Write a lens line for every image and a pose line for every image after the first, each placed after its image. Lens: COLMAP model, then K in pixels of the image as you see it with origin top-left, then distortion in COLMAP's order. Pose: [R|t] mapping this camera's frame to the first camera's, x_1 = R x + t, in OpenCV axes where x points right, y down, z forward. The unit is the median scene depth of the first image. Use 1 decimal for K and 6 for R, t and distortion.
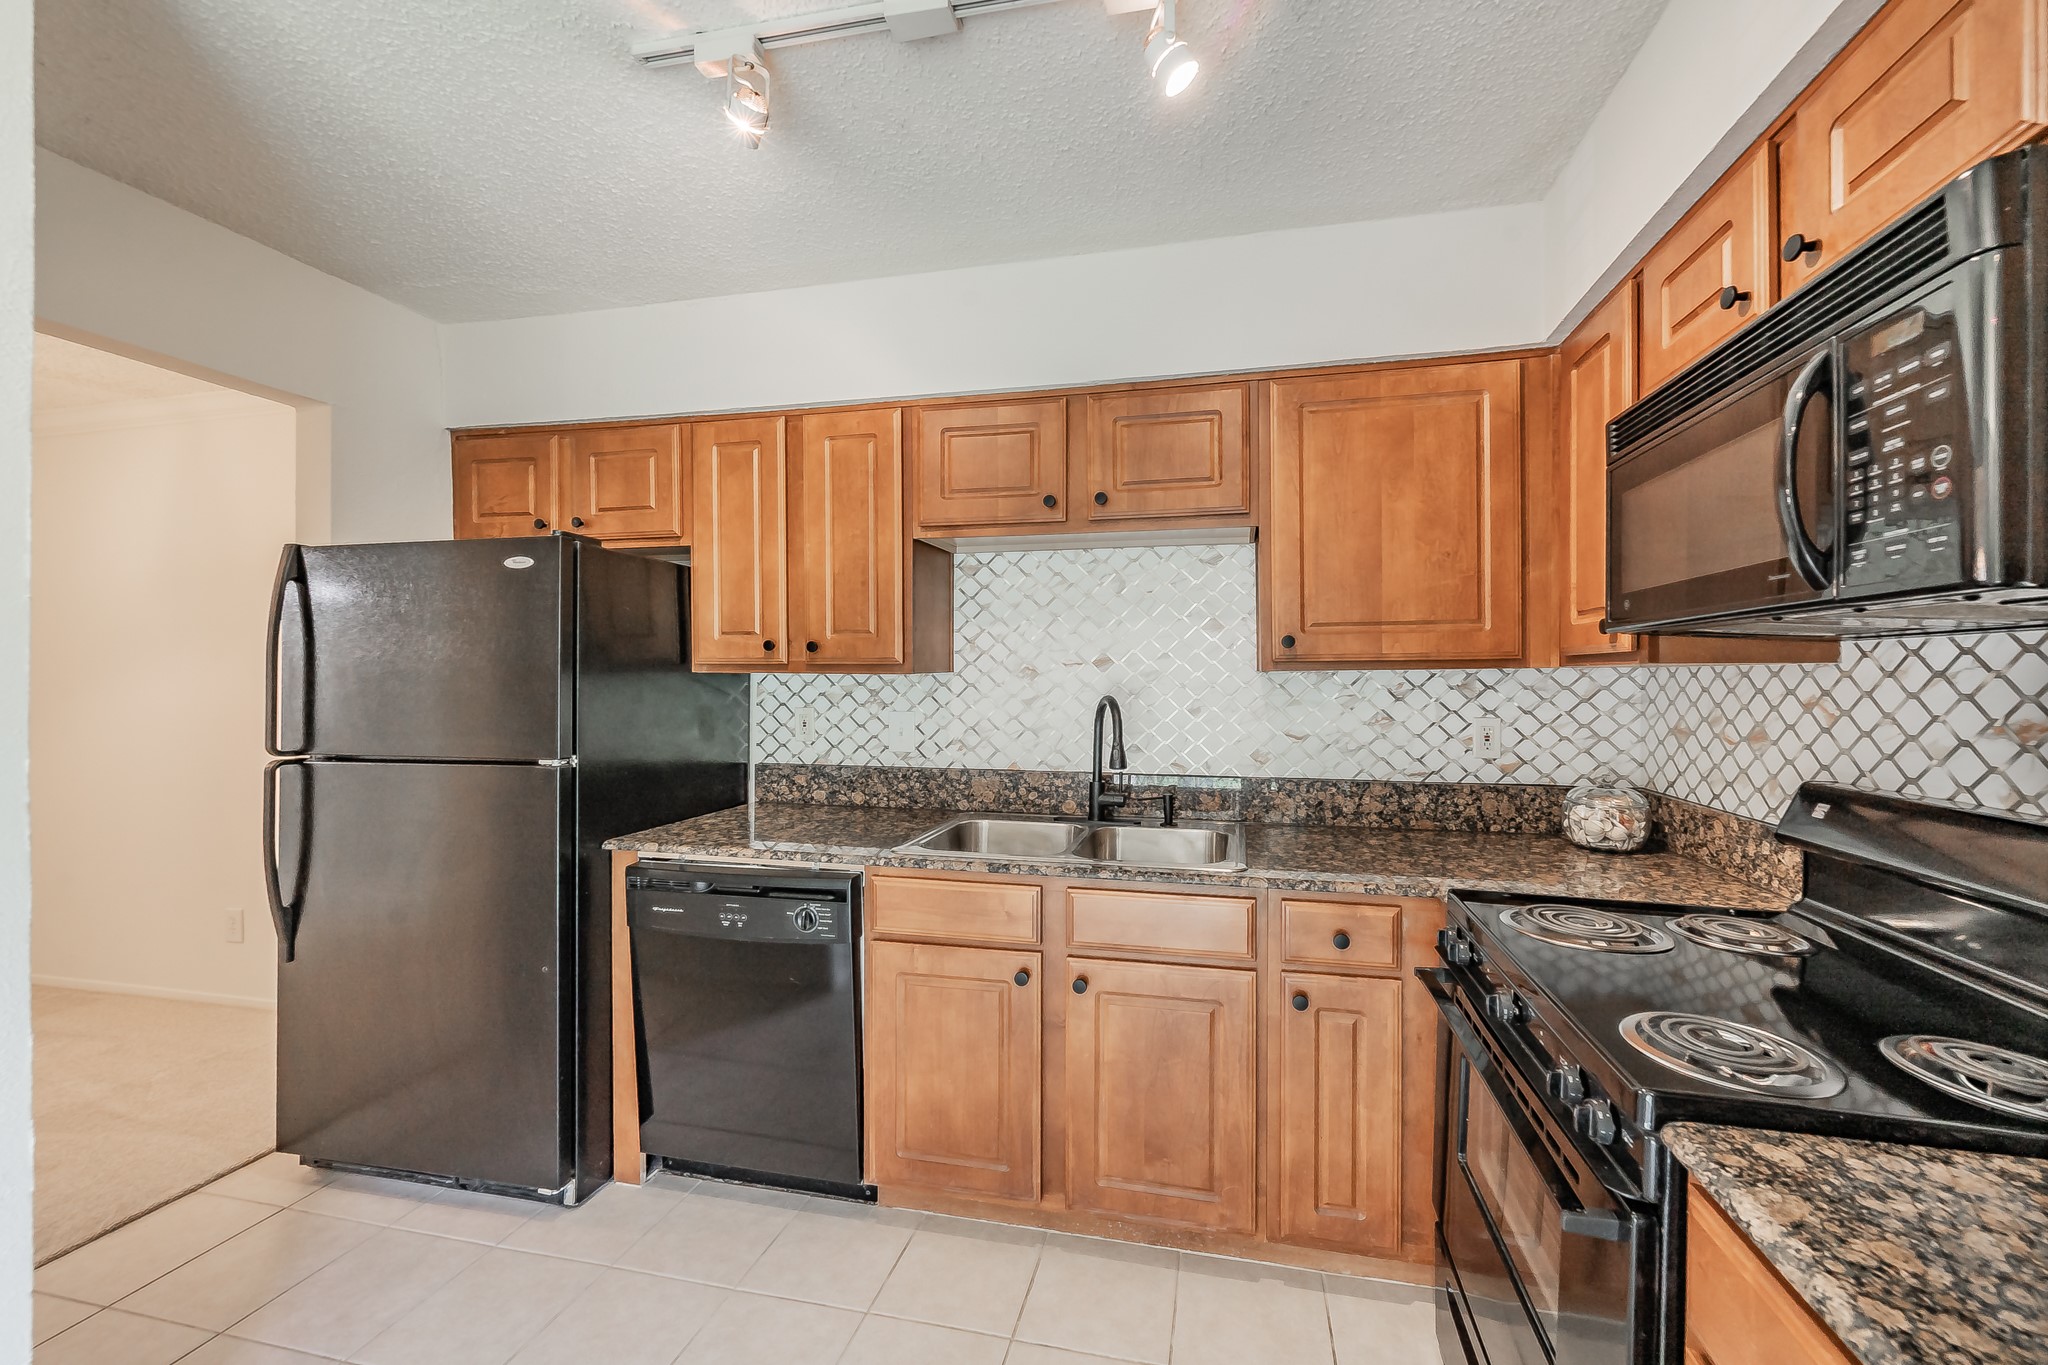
lens RADIAL K [[761.1, 0, 1060.5], [0, 761.1, 677.6], [0, 0, 1]] dist [-0.001027, -0.000198]
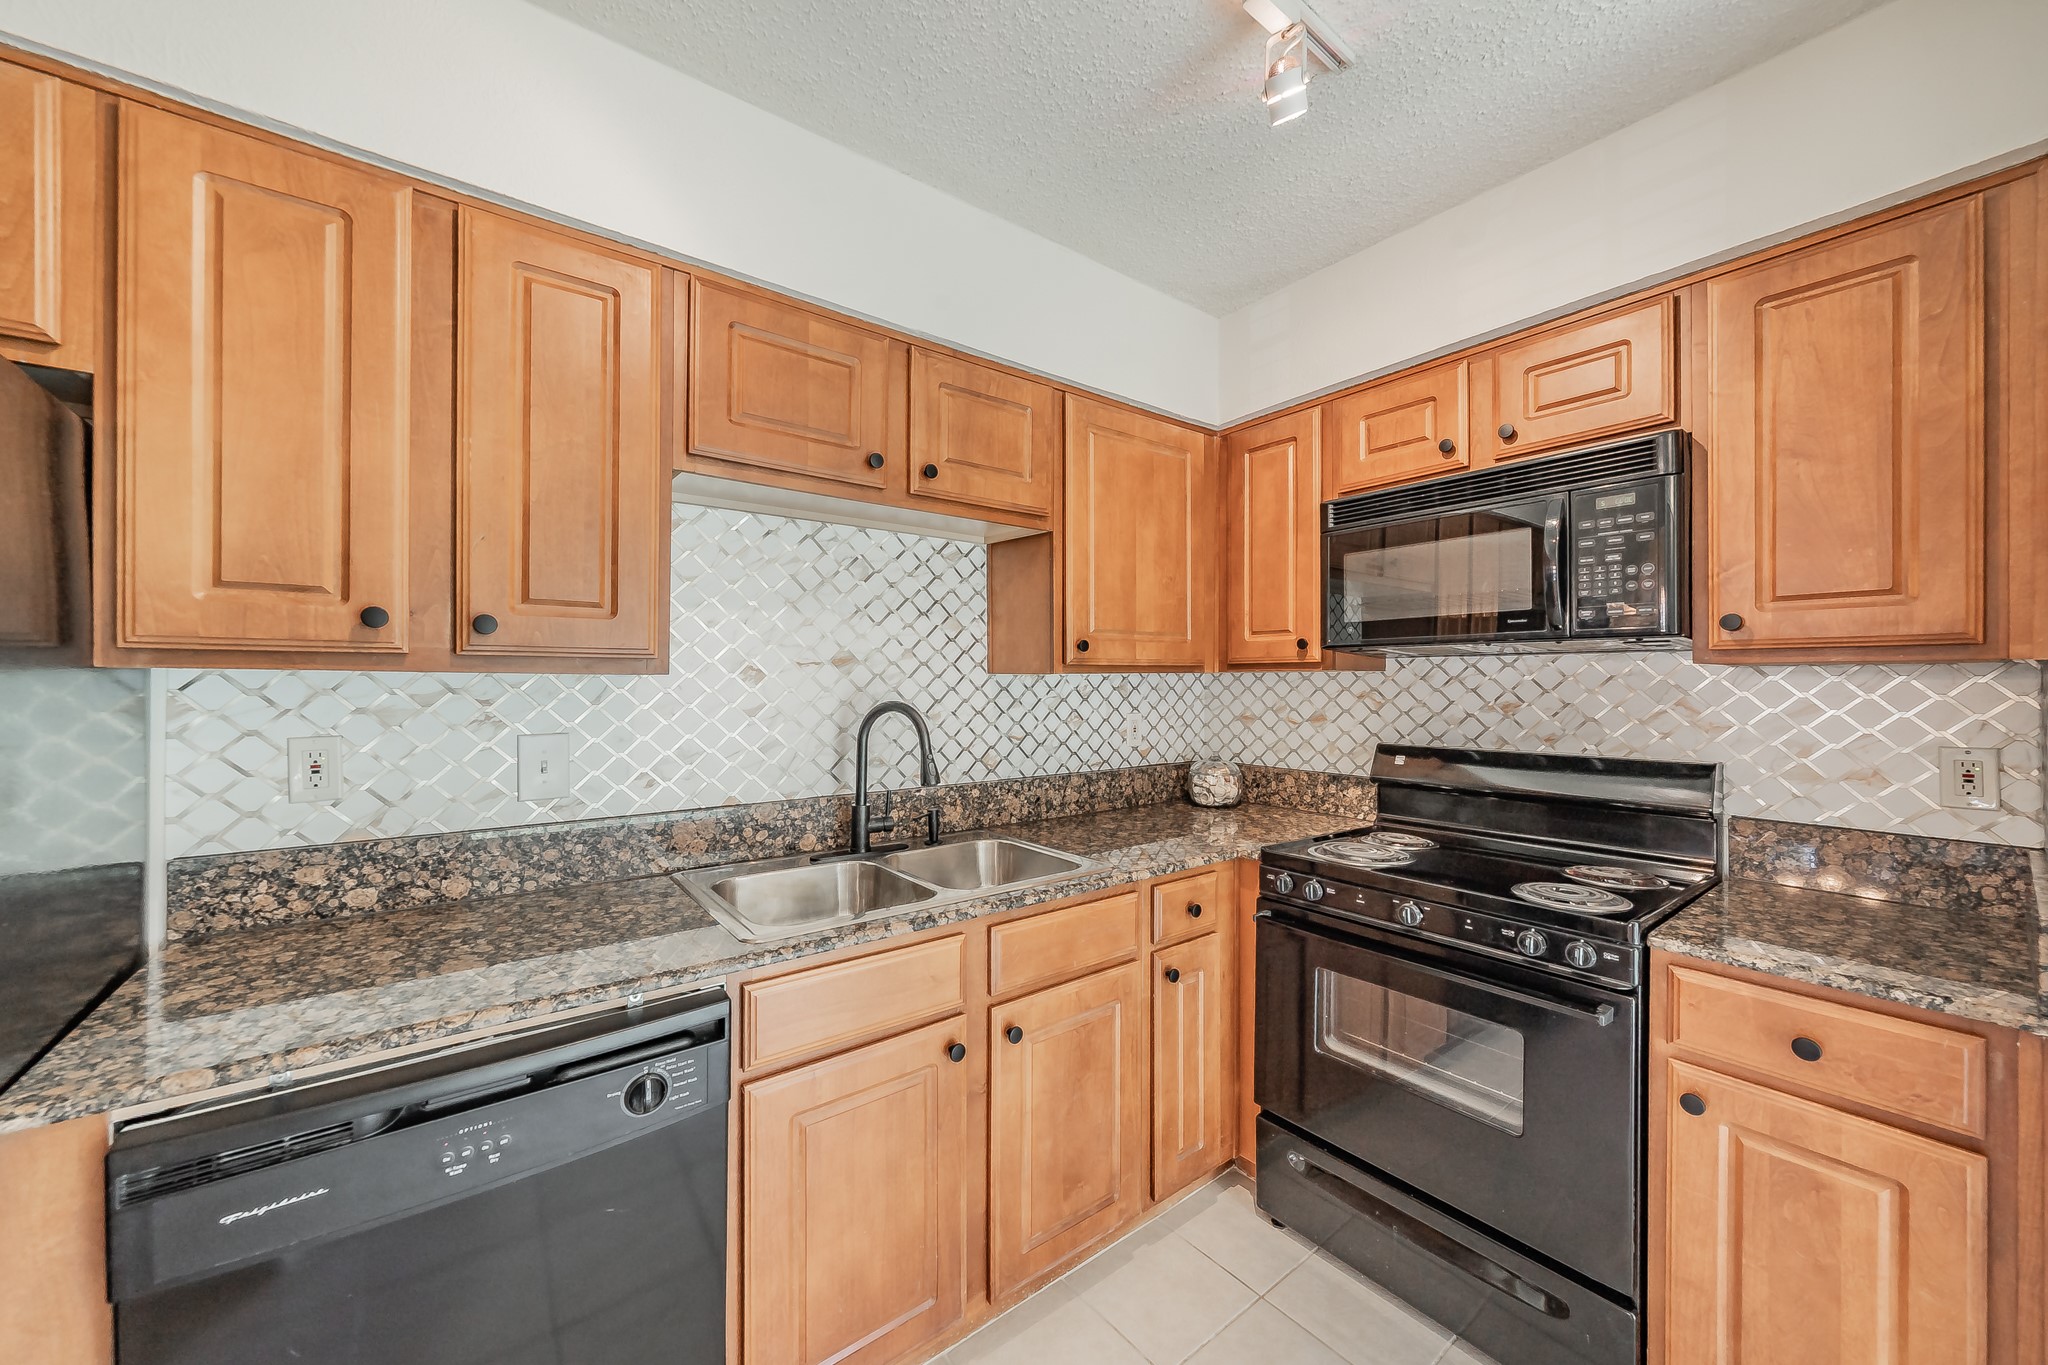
lens RADIAL K [[757.1, 0, 1087.9], [0, 757.1, 673.9], [0, 0, 1]] dist [-0.000666, -0.000102]
pose [[0.640715, 0.007022, 0.767746, -0.496868], [0.001009, 0.999950, -0.009988, 0.001935], [-0.767778, 0.007174, 0.640676, 0.321733]]
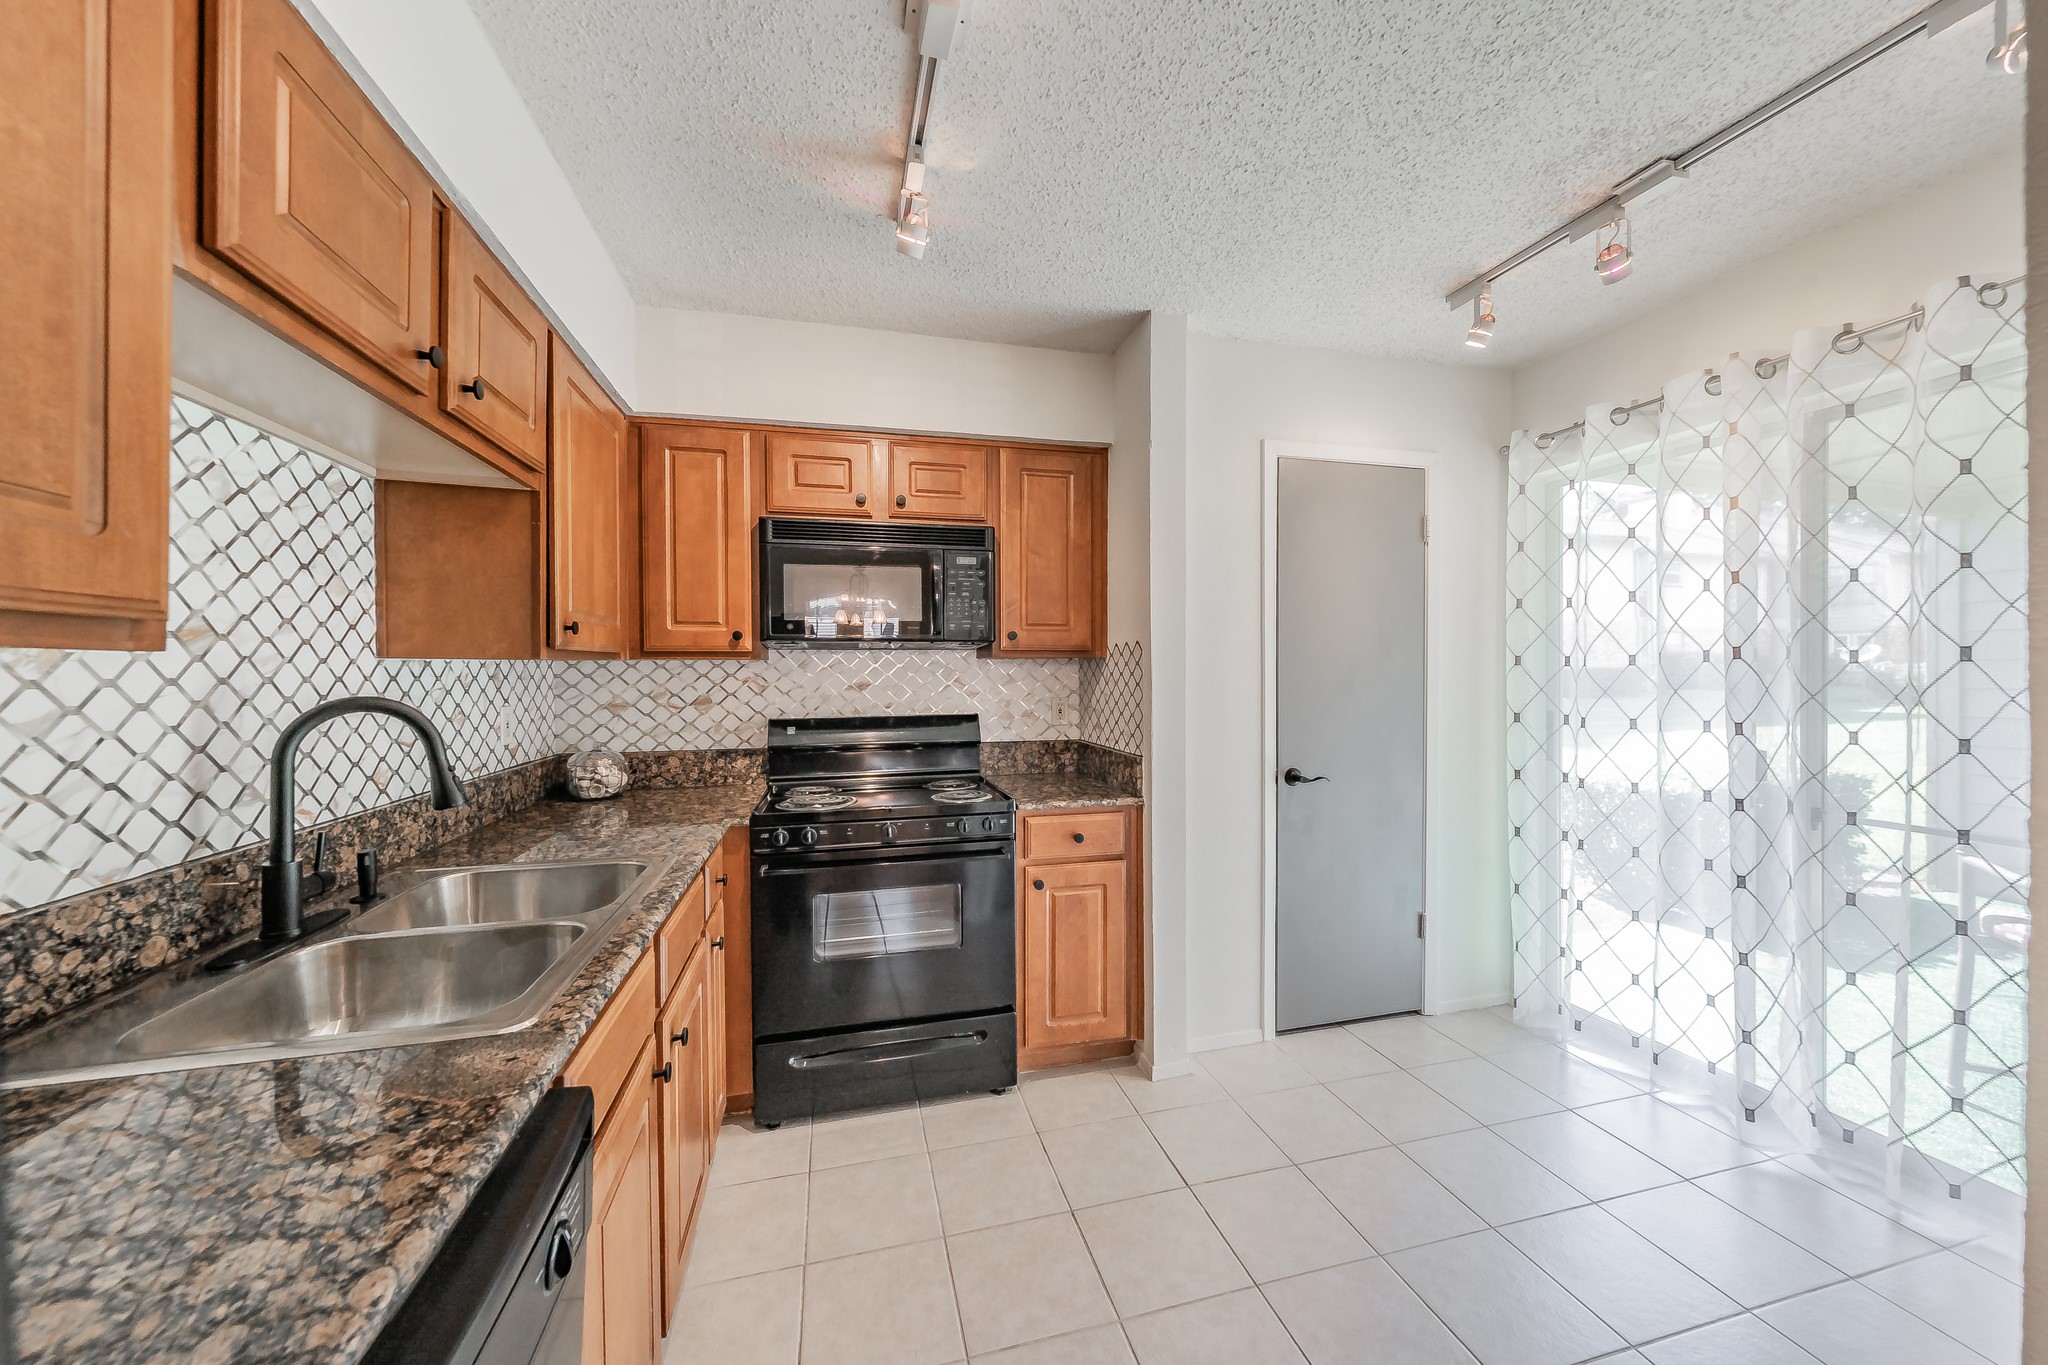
lens RADIAL K [[680.7, 0, 1003.2], [0, 680.7, 671.2], [0, 0, 1]] dist [-0.000091, -0.000037]
pose [[-0.391424, -0.000002, 0.920210, -0.675360], [0.005516, 0.999982, 0.002349, 0.006699], [-0.920194, 0.005995, -0.391417, 0.847287]]
